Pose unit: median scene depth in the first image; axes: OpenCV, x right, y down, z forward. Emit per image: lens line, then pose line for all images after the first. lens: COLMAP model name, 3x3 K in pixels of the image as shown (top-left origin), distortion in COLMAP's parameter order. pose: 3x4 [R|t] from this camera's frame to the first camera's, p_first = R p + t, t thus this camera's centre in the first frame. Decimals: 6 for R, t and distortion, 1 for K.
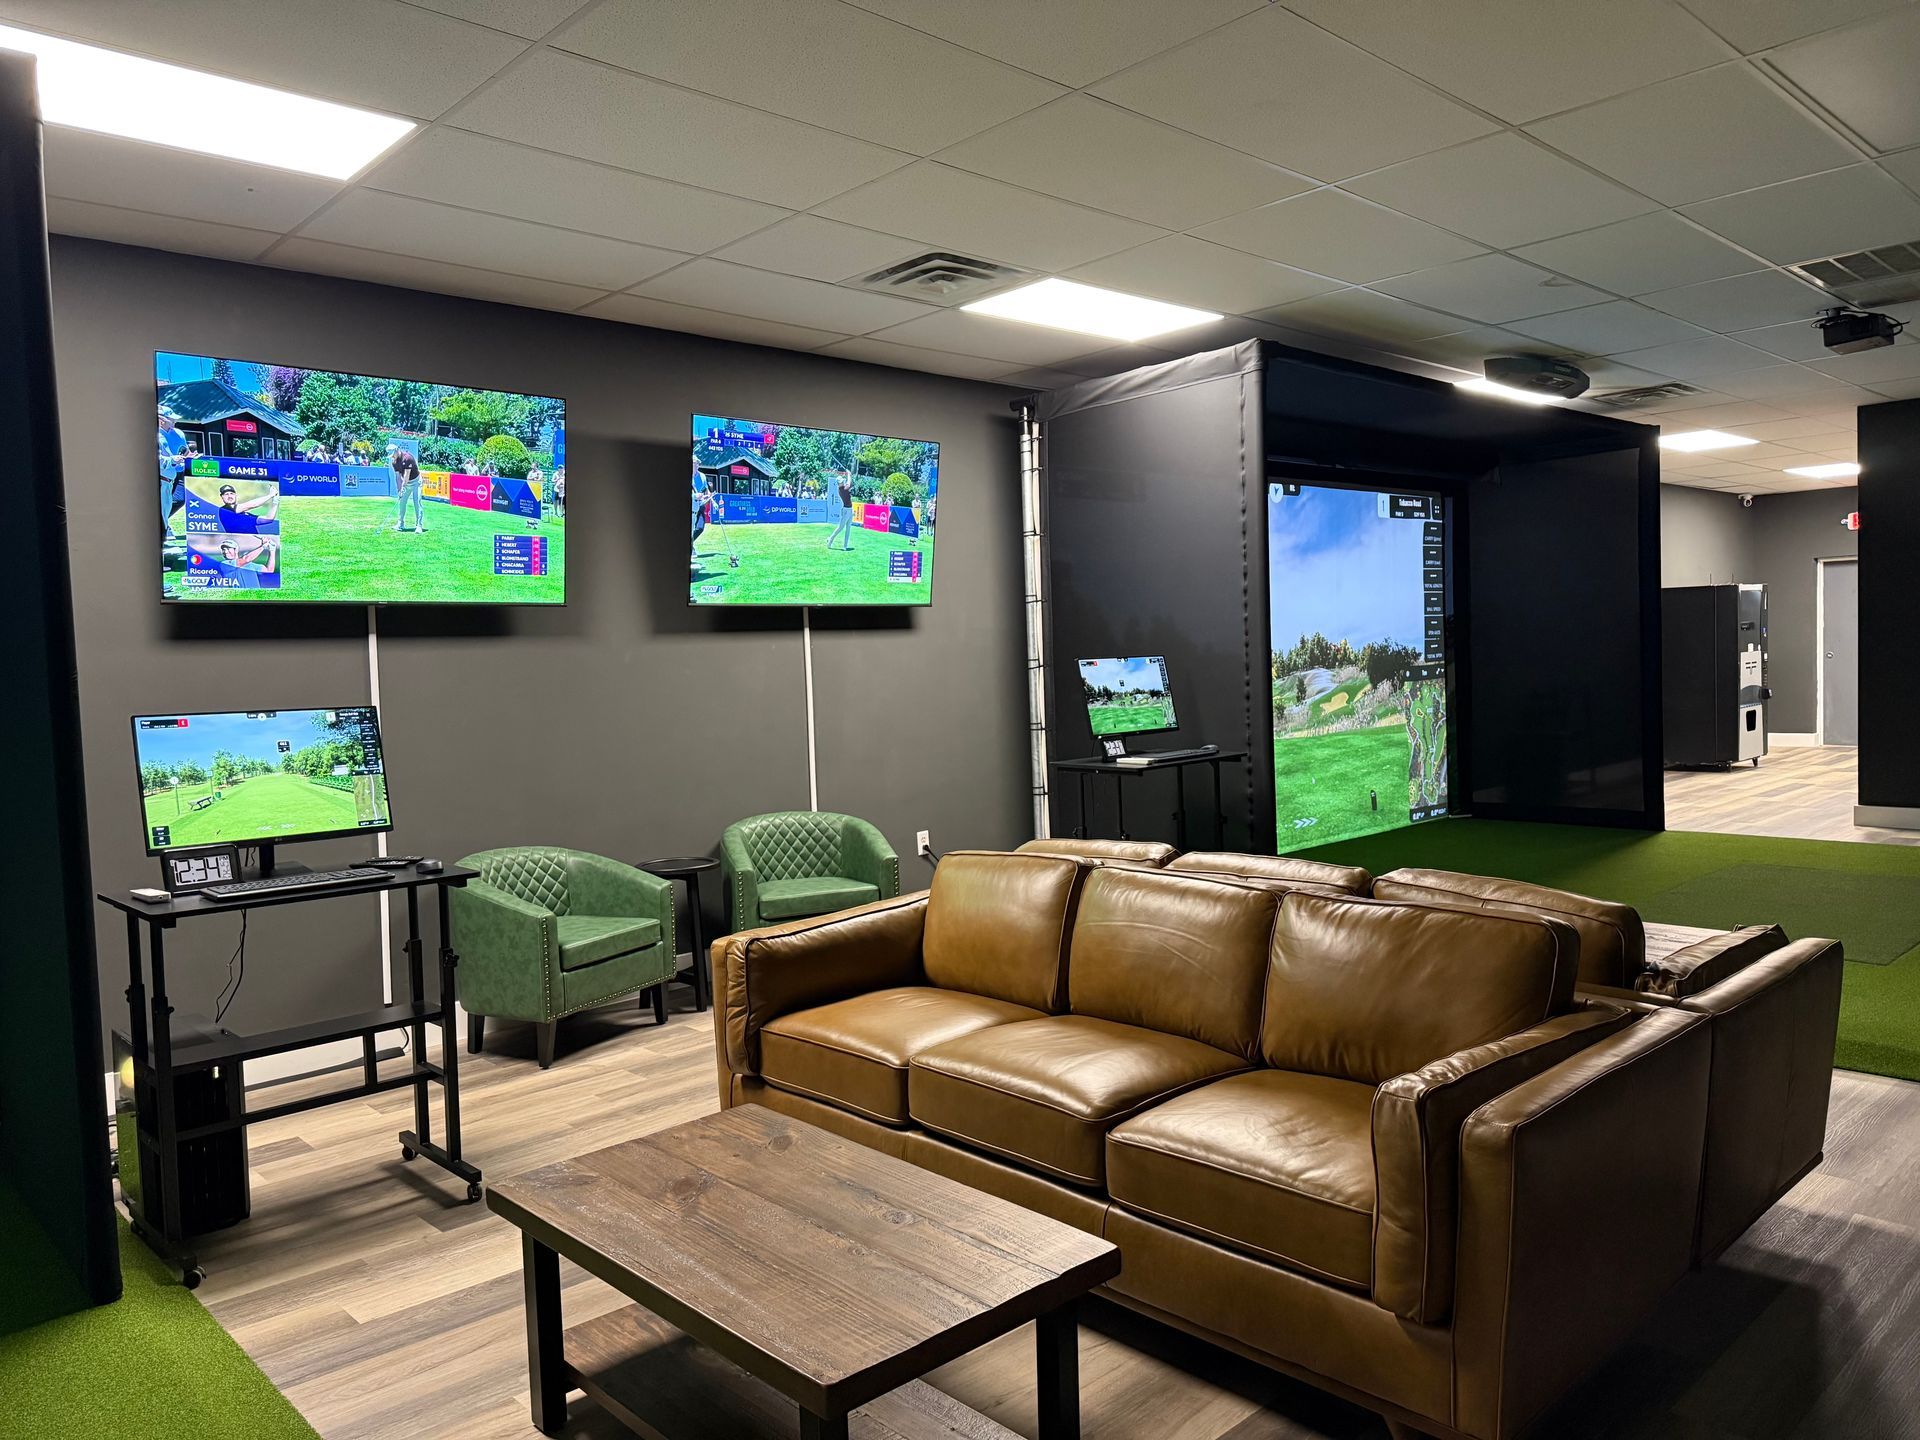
lens RADIAL K [[1312.1, 0, 960.0], [0, 1312.1, 720.0], [0, 0, 1]] dist [0.077347, -0.073576]
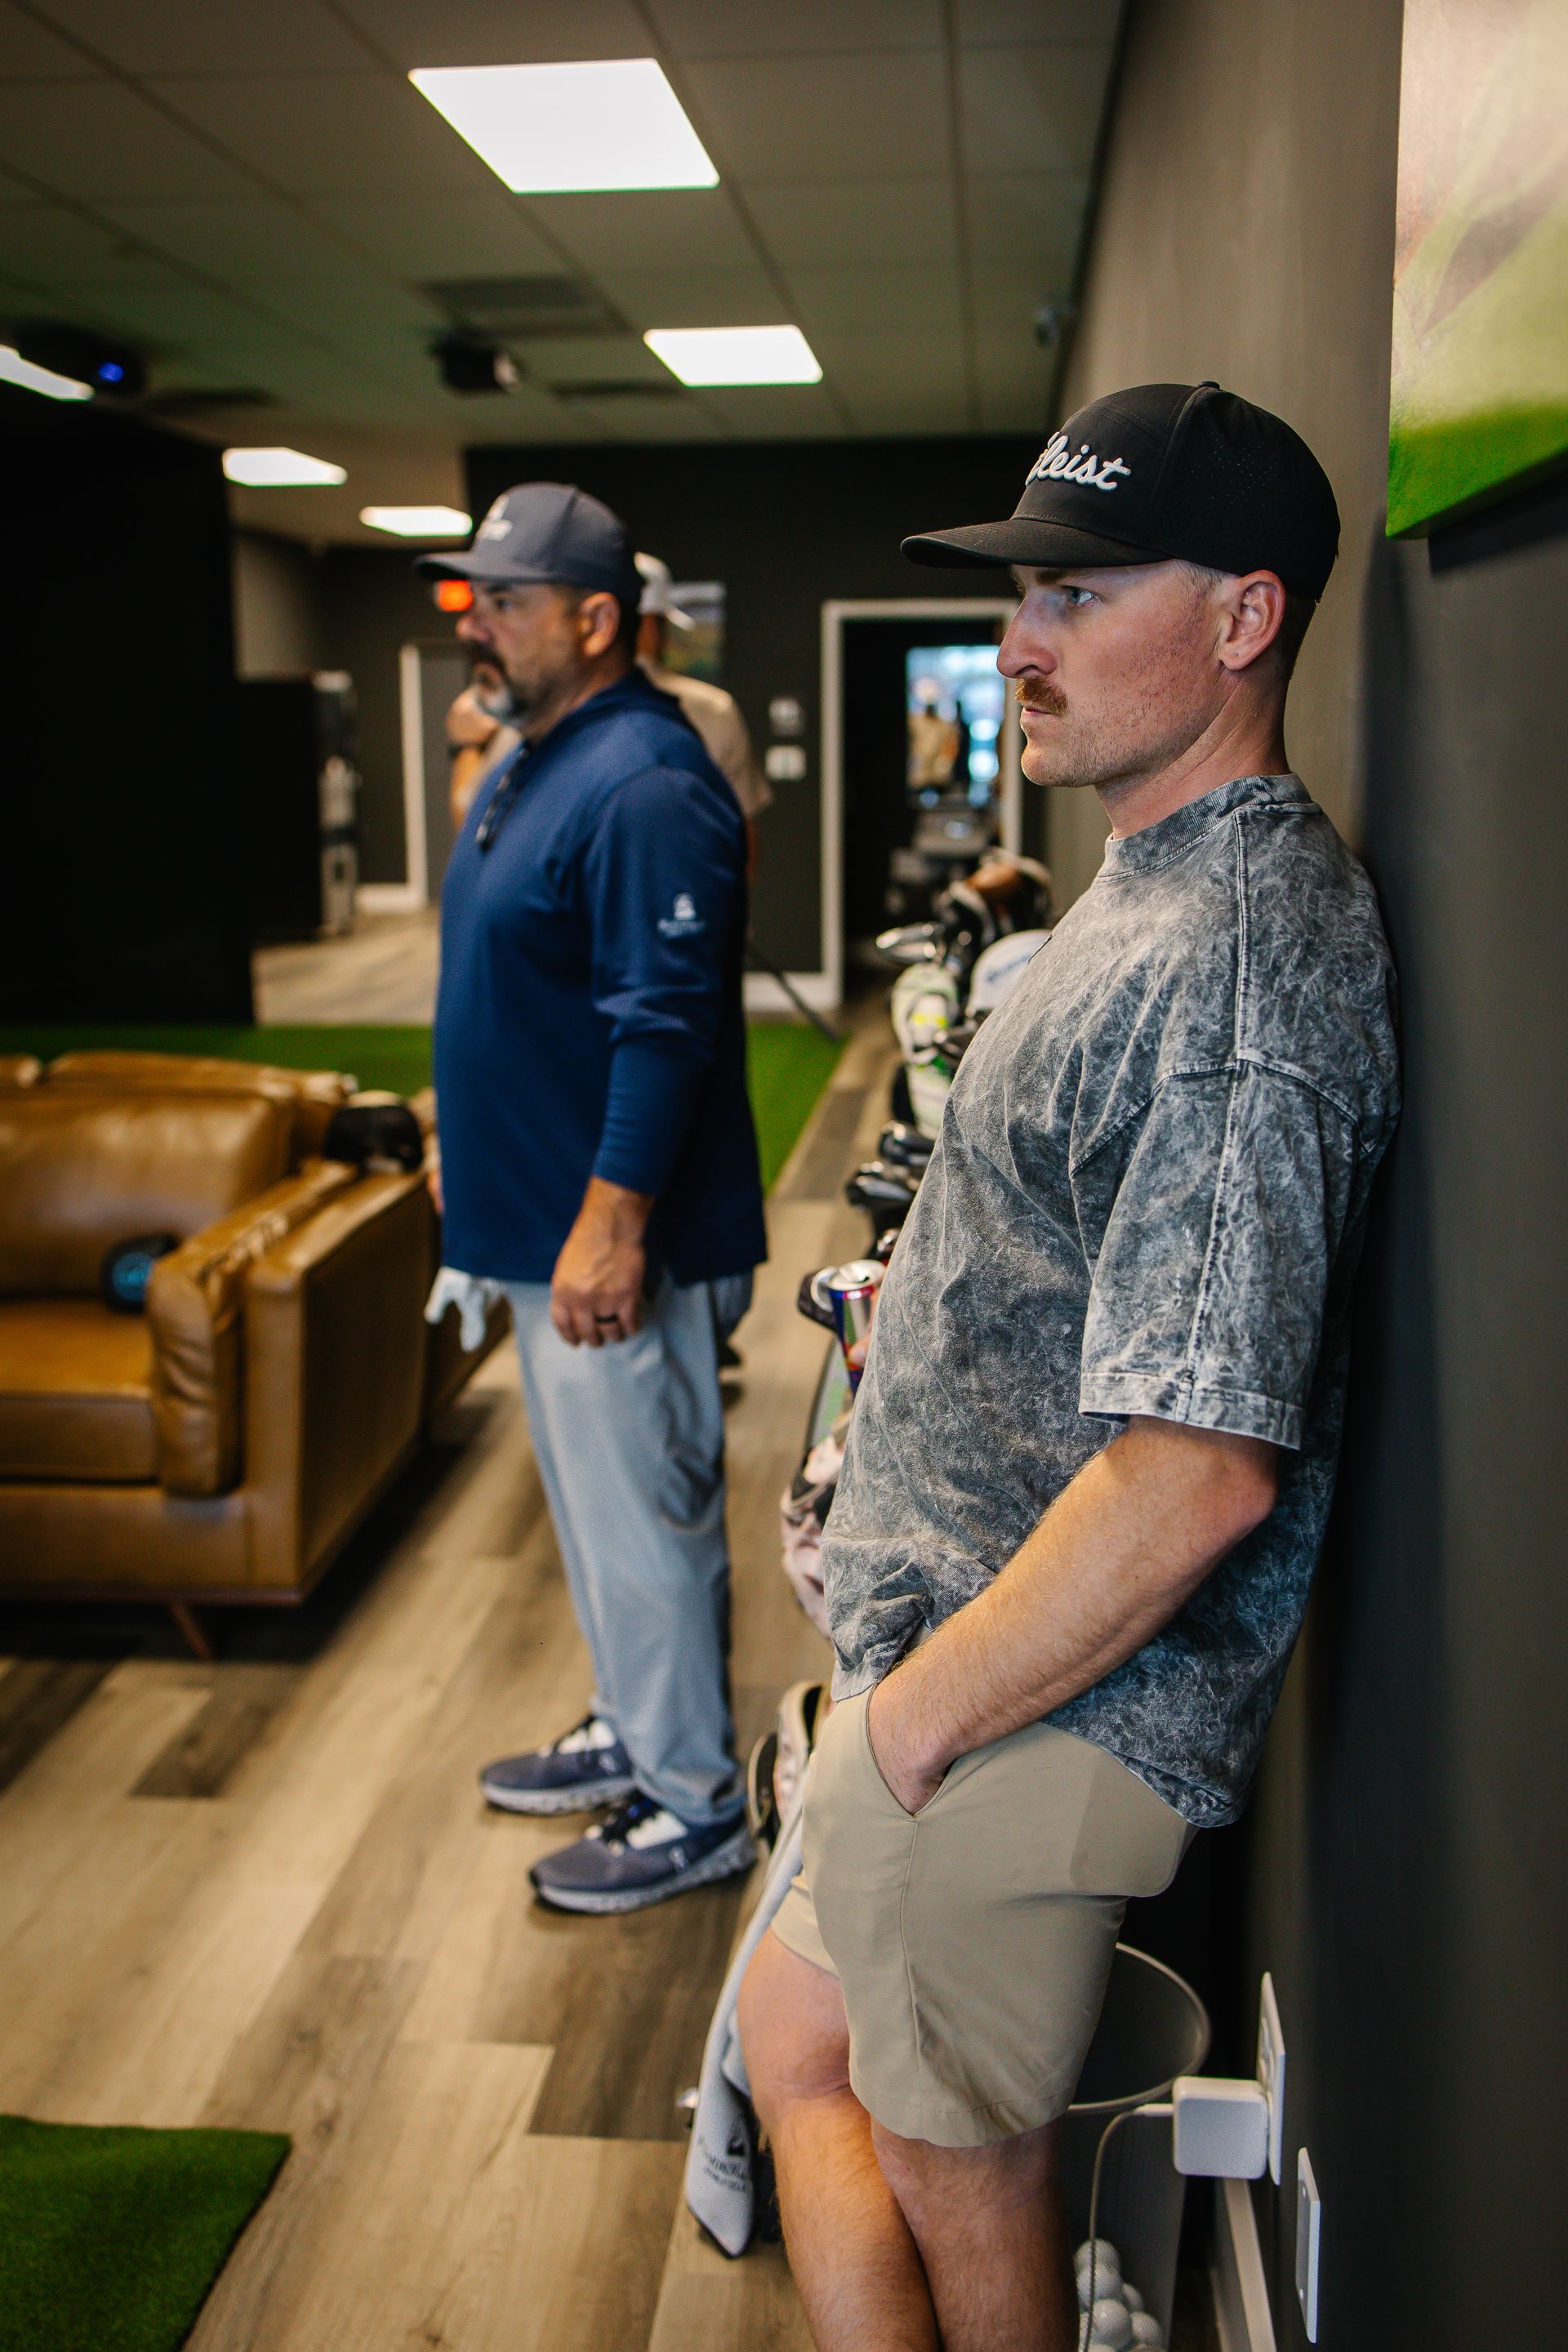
lens RADIAL K [[2325.0, 0, 734.8], [0, 2325.0, 1226.6], [0, 0, 1]] dist [0.004425, 0.019205]
pose [[0.754023, -0.107613, 0.647973, -0.142297], [0.009143, 0.988112, 0.153462, -0.000121], [-0.656785, -0.109789, 0.746043, -0.167539]]
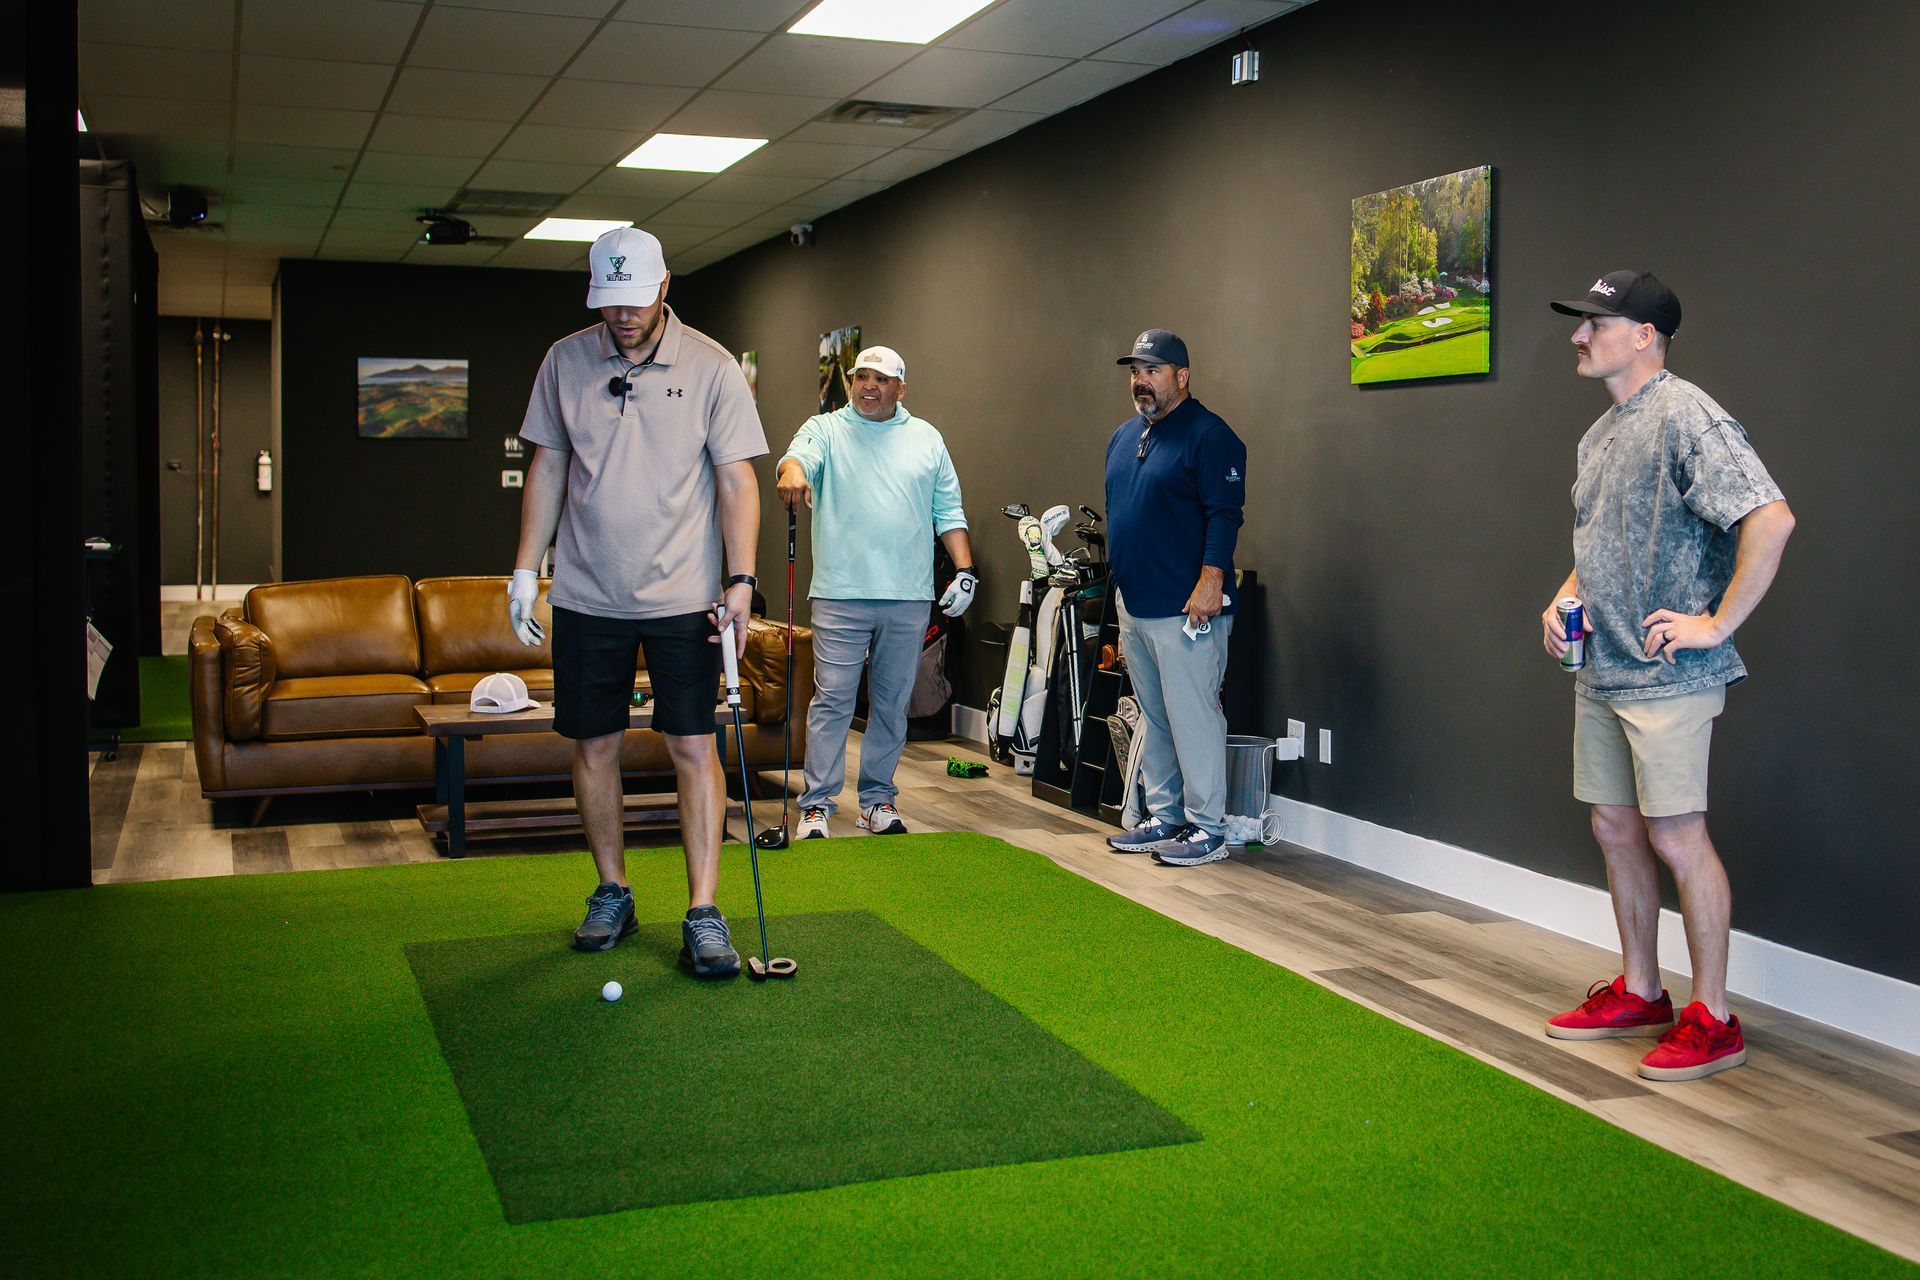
lens RADIAL K [[2177.5, 0, 1097.8], [0, 2177.5, 542.5], [0, 0, 1]] dist [0.005189, 0.017768]
pose [[0.352166, 0.015501, 0.935809, -0.984046], [0.026092, 0.999312, -0.026372, 0.077569], [-0.935574, 0.033705, 0.351520, -0.305419]]
